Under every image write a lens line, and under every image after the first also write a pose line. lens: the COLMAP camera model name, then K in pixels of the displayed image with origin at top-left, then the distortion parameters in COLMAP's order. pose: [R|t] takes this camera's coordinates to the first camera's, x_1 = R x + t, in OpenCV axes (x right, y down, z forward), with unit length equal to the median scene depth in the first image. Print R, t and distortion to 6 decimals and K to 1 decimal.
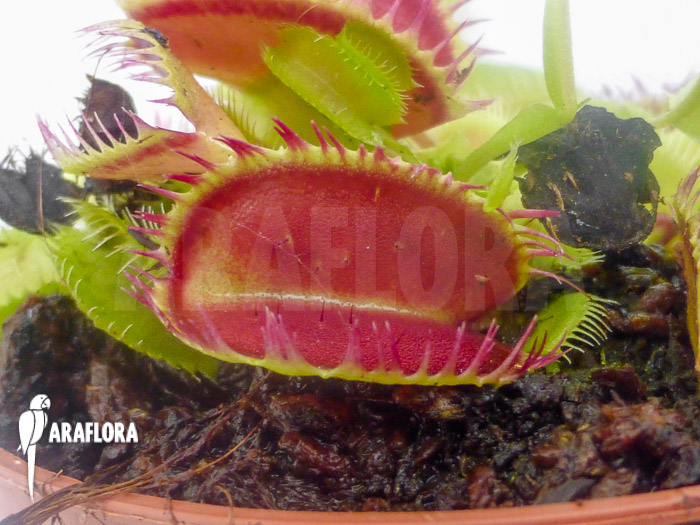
lens RADIAL K [[1486.7, 0, 351.4], [0, 1486.7, 261.7], [0, 0, 1]] dist [-0.096228, 0.000000]
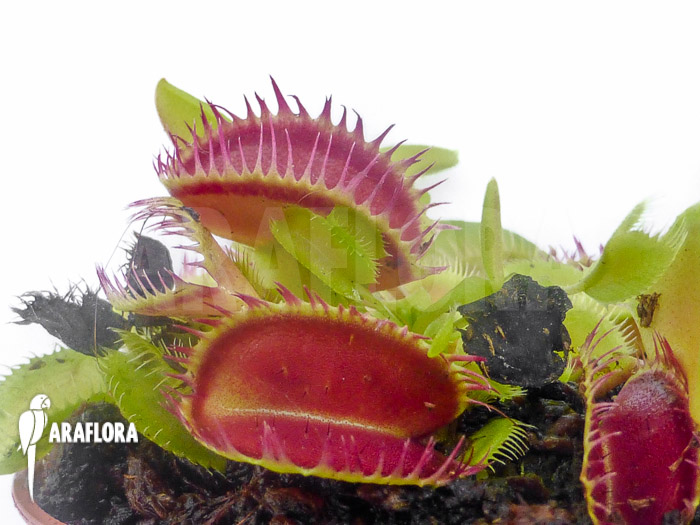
lens RADIAL K [[1486.7, 0, 348.3], [0, 1486.7, 262.8], [0, 0, 1]] dist [-0.096228, 0.000000]
pose [[0.999165, 0.039438, -0.010641, 0.024643], [-0.040089, 0.996729, -0.070166, -0.019083], [0.007839, 0.070534, 0.997479, -0.320215]]
